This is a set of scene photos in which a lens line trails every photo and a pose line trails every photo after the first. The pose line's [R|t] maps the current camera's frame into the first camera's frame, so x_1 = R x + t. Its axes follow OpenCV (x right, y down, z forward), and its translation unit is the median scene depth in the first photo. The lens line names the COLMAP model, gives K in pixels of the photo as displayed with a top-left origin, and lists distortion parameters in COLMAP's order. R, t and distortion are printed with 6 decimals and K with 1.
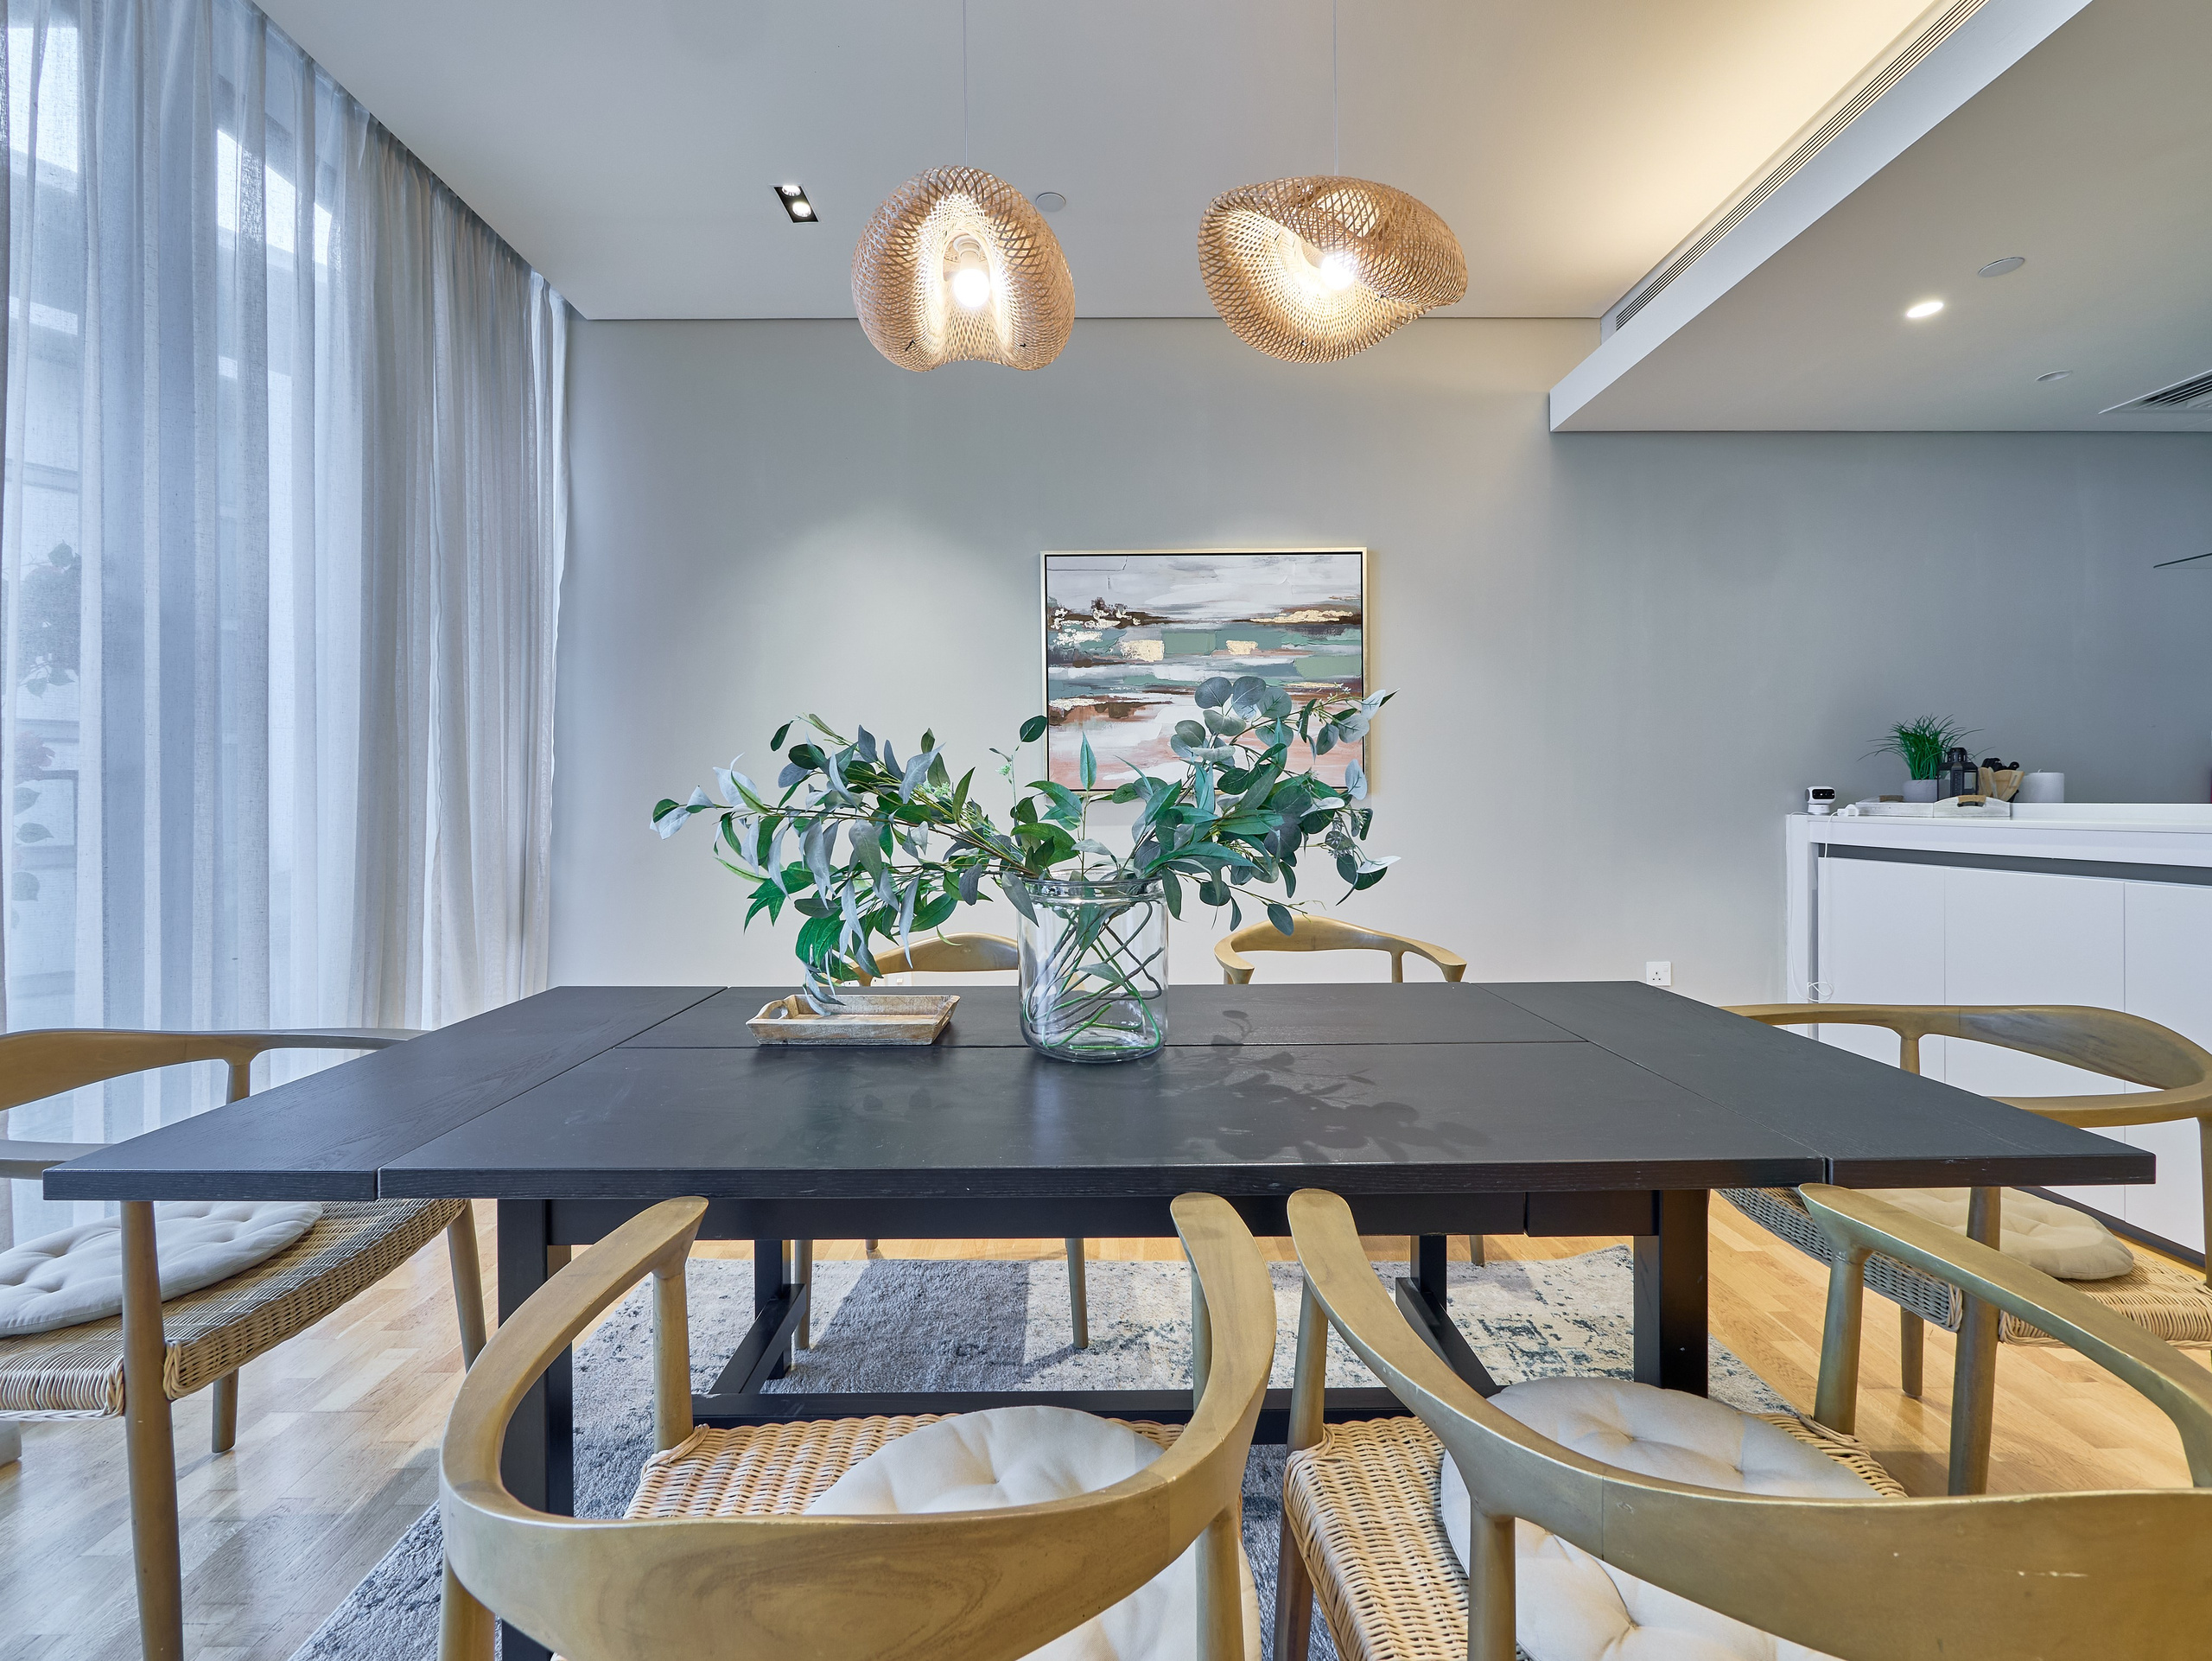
lens RADIAL K [[929.7, 0, 1100.0], [0, 929.7, 813.7], [0, 0, 1]] dist [-0.007655, 0.000630]
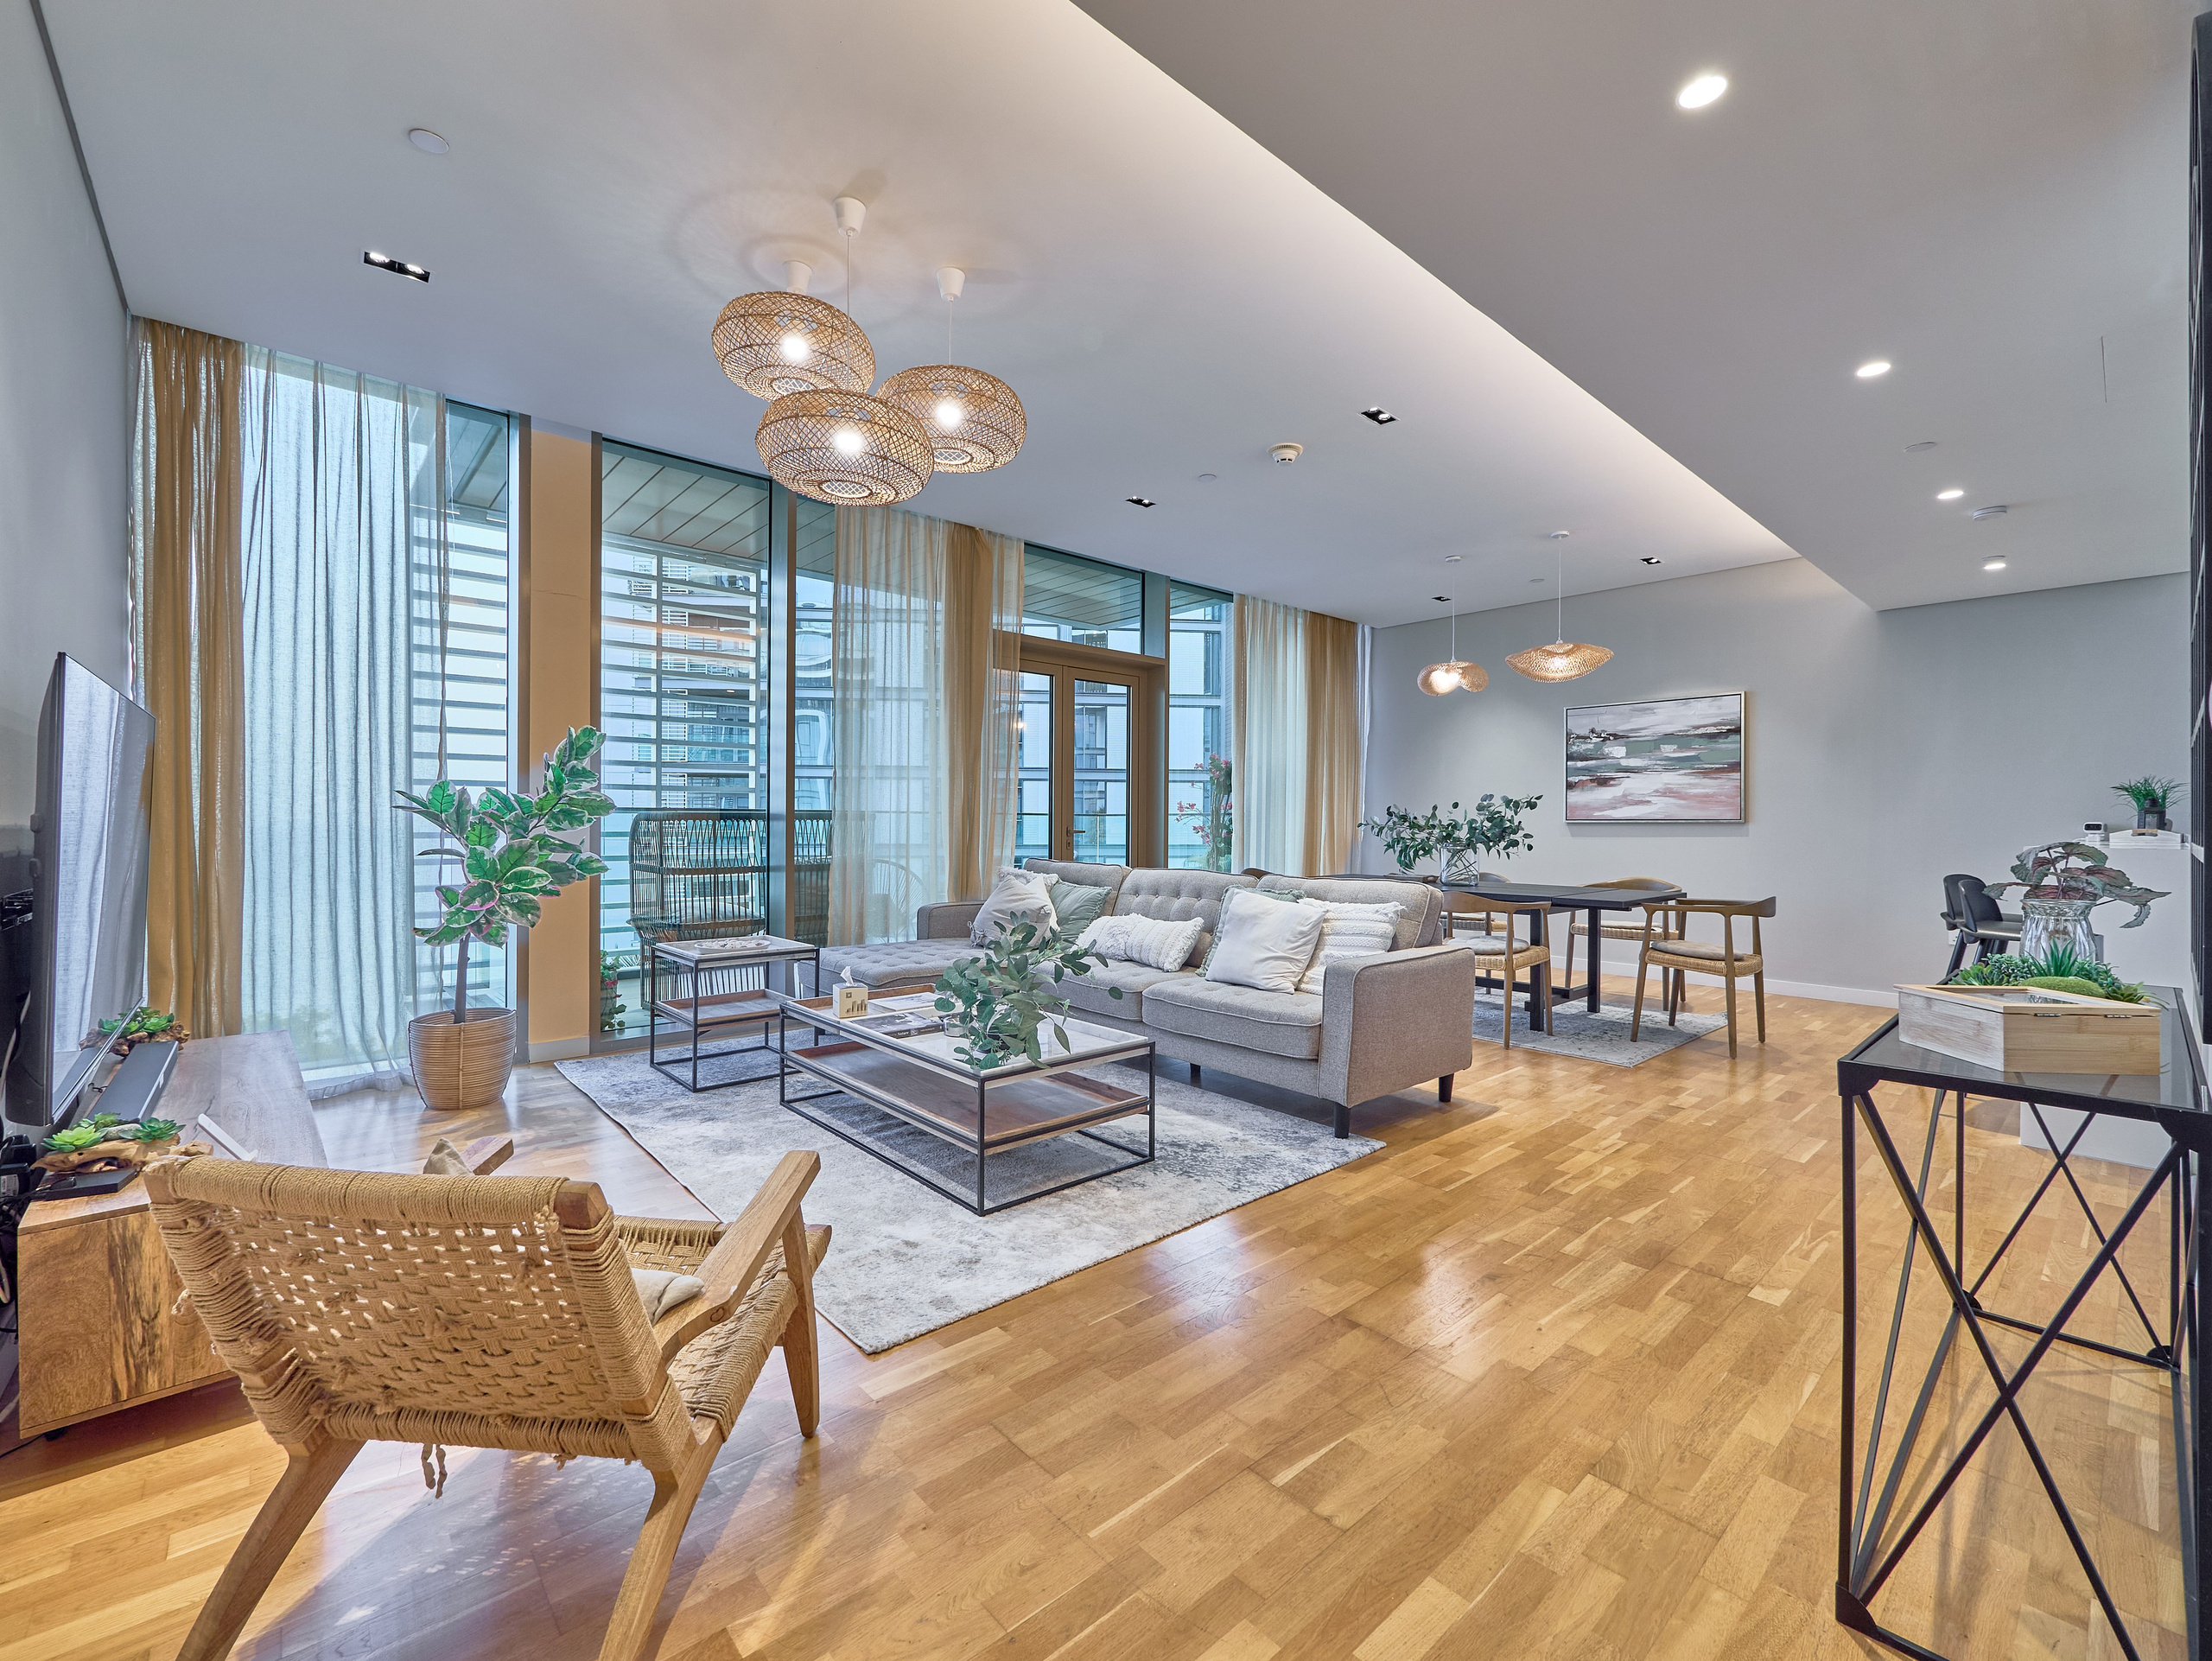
lens RADIAL K [[929.7, 0, 1114.8], [0, 929.7, 825.6], [0, 0, 1]] dist [-0.007655, 0.000630]
pose [[0.663761, 0.013433, -0.747824, 0.842457], [-0.021081, 0.999777, -0.000753, 0.010459], [0.747647, 0.016265, 0.663897, -1.170082]]
